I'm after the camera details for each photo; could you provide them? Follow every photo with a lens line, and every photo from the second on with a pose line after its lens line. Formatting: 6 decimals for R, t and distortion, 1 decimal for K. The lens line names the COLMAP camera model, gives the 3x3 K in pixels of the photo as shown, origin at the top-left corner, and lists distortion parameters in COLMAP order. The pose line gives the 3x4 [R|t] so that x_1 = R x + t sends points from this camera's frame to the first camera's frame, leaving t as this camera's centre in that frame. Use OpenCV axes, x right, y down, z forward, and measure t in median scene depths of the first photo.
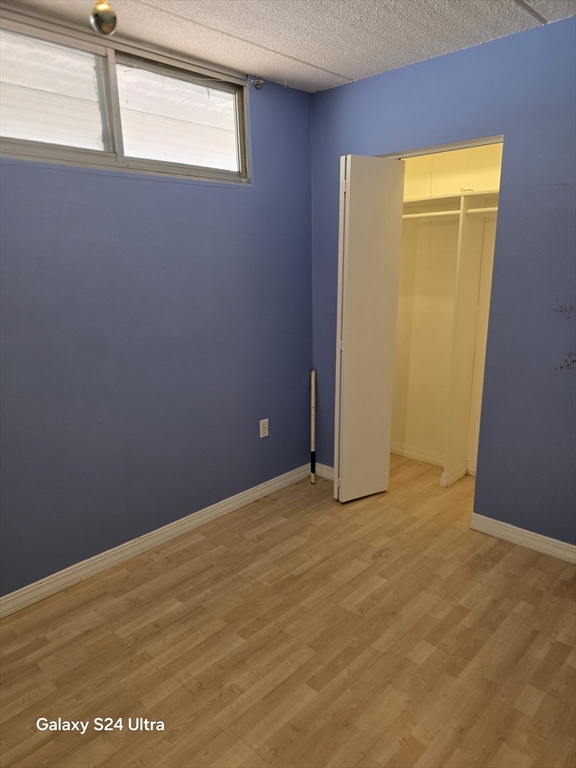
lens RADIAL K [[520.2, 0, 287.4], [0, 520.2, 378.8], [0, 0, 1]] dist [0.053237, -0.012620]
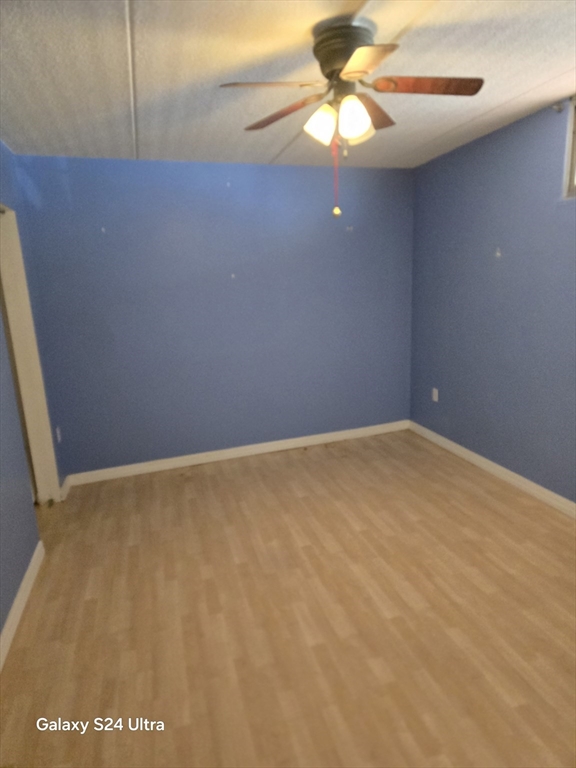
lens RADIAL K [[520.2, 0, 289.0], [0, 520.2, 386.3], [0, 0, 1]] dist [0.053237, -0.012620]
pose [[-0.495098, 0.234360, -0.836632, 1.048848], [-0.116791, 0.936242, 0.331378, -0.278666], [0.860952, 0.261776, -0.436160, 0.997957]]
